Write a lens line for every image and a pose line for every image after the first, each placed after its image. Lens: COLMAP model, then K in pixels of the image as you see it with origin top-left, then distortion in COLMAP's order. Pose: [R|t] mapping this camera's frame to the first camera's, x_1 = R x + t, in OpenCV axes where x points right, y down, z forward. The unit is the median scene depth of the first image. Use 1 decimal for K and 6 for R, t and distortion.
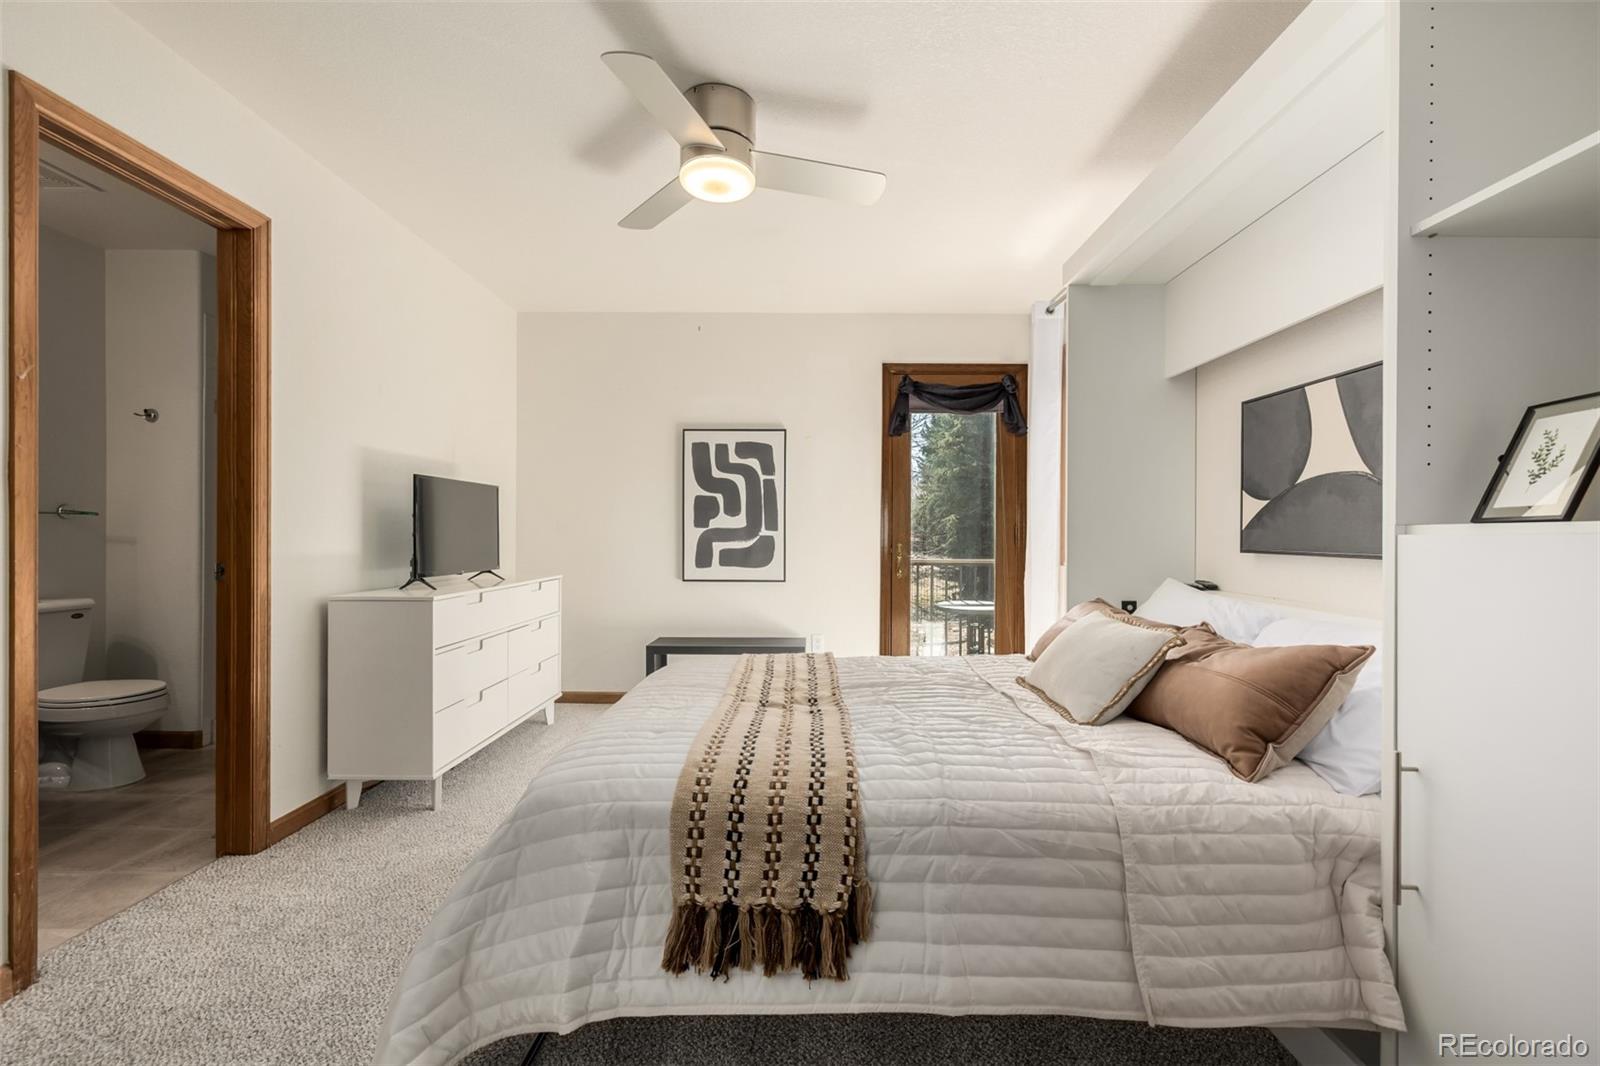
lens RADIAL K [[687.1, 0, 801.6], [0, 687.1, 531.1], [0, 0, 1]] dist [0.000543, 0.000198]
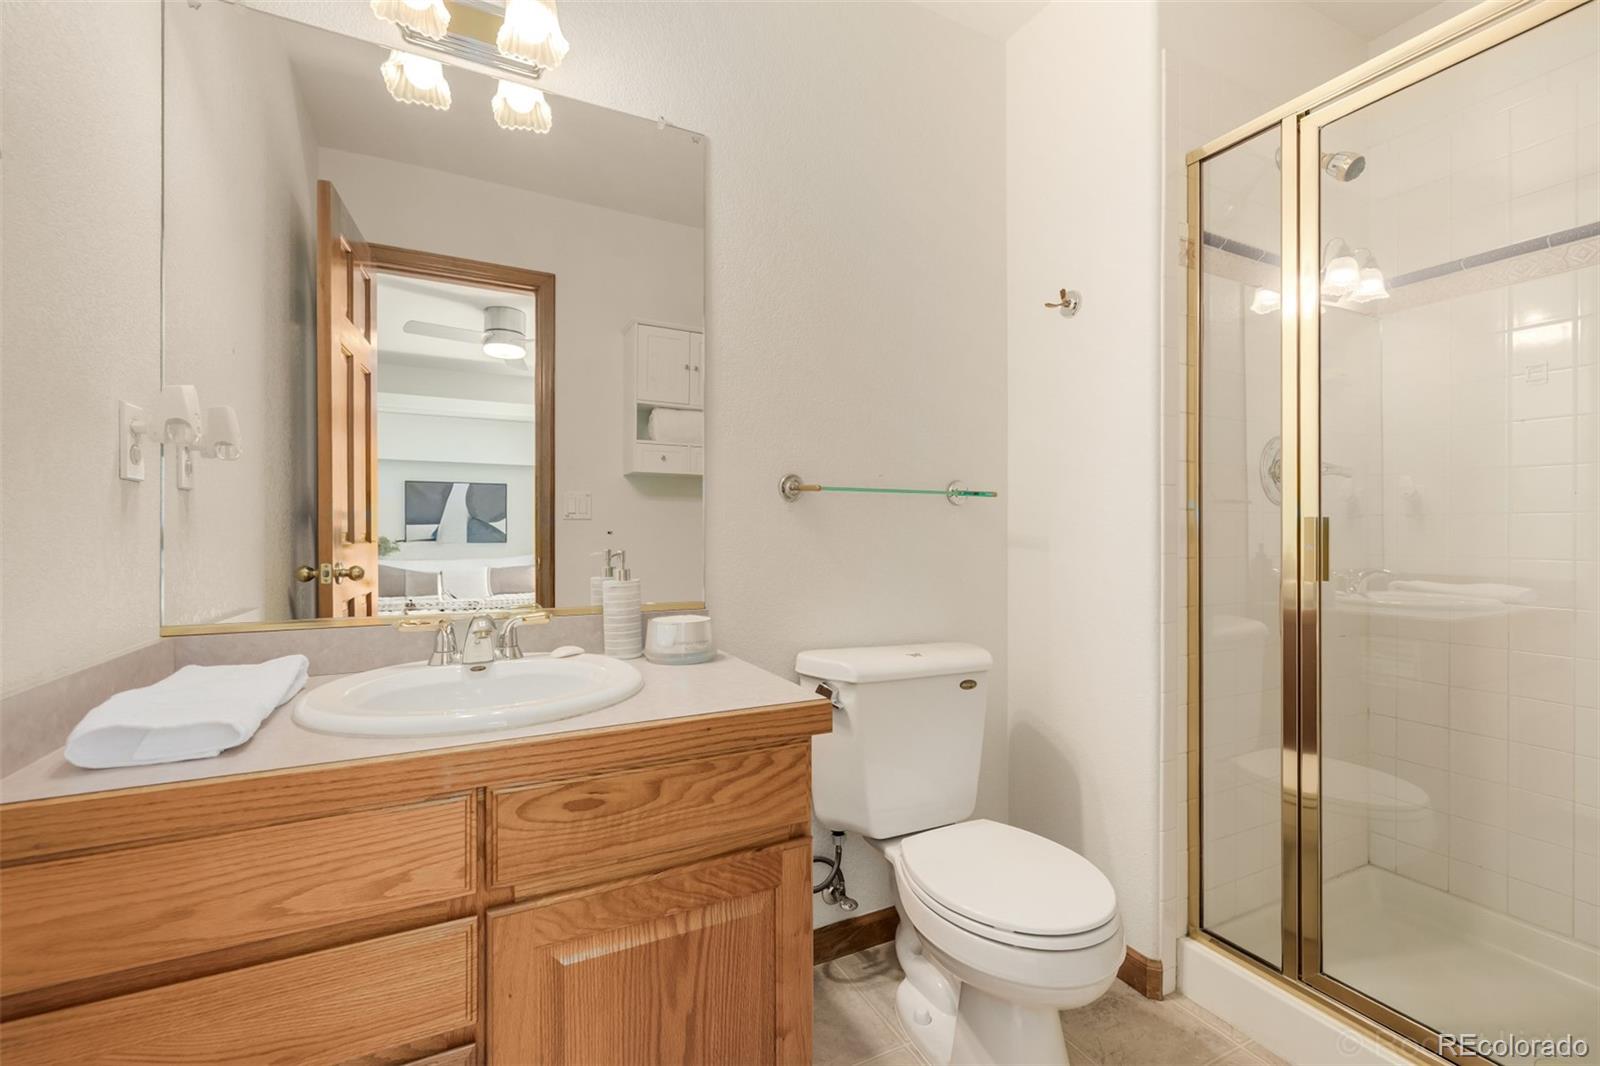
lens RADIAL K [[687.1, 0, 800.2], [0, 687.1, 533.3], [0, 0, 1]] dist [0.000543, 0.000198]
pose [[0.464035, -0.005783, -0.885798, -0.614541], [0.003149, 0.999983, -0.004879, 0.007973], [0.885811, -0.000525, 0.464046, 0.610999]]
